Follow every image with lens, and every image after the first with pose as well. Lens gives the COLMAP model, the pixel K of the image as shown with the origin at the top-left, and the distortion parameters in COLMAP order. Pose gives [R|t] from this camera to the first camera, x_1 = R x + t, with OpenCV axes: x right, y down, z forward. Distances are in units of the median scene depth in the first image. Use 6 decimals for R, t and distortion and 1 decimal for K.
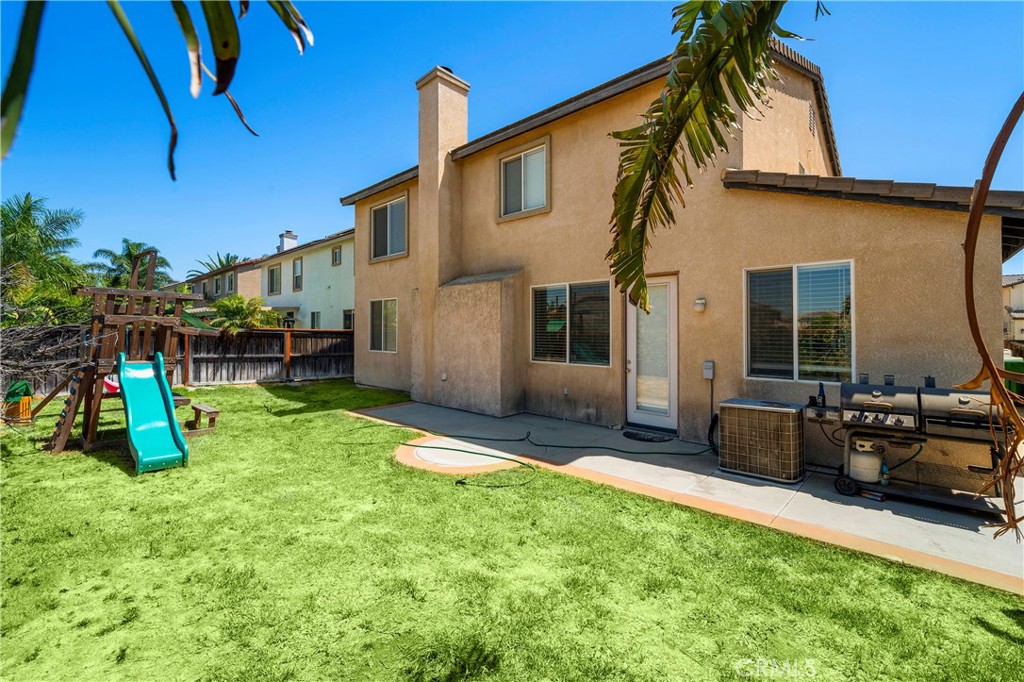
lens RADIAL K [[418.3, 0, 512.0], [0, 418.3, 341.0], [0, 0, 1]] dist [-0.000655, -0.000181]
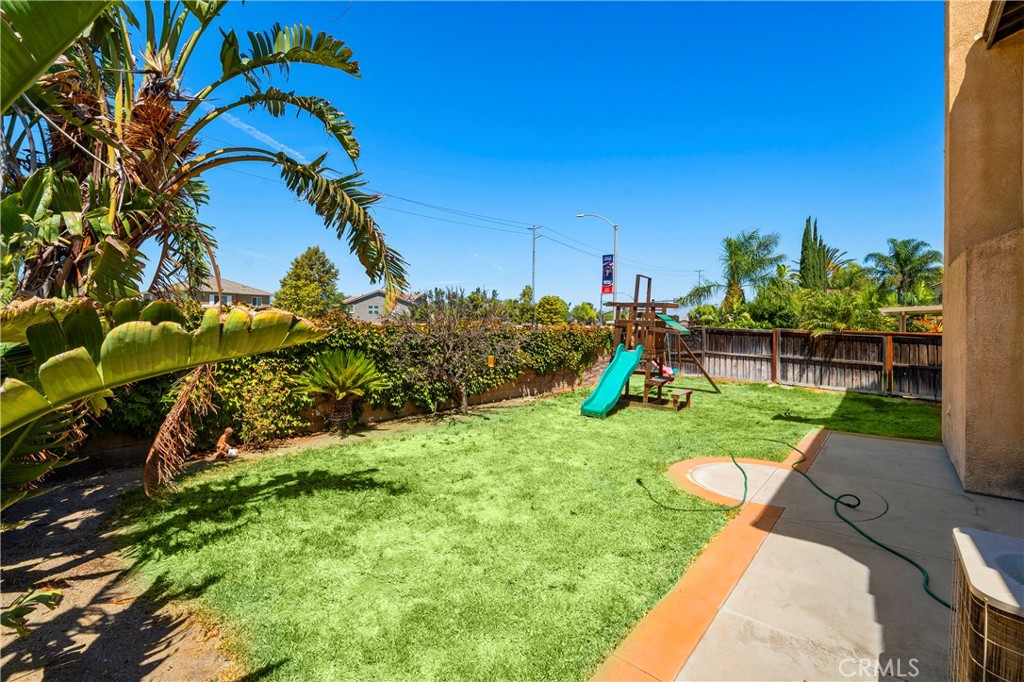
lens RADIAL K [[458.9, 0, 512.0], [0, 458.9, 341.0], [0, 0, 1]] dist [0.004712, 0.000642]
pose [[0.077486, 0.032835, -0.996453, 0.333249], [-0.043228, 0.998628, 0.029545, -0.006474], [0.996056, 0.040785, 0.078800, 0.209078]]
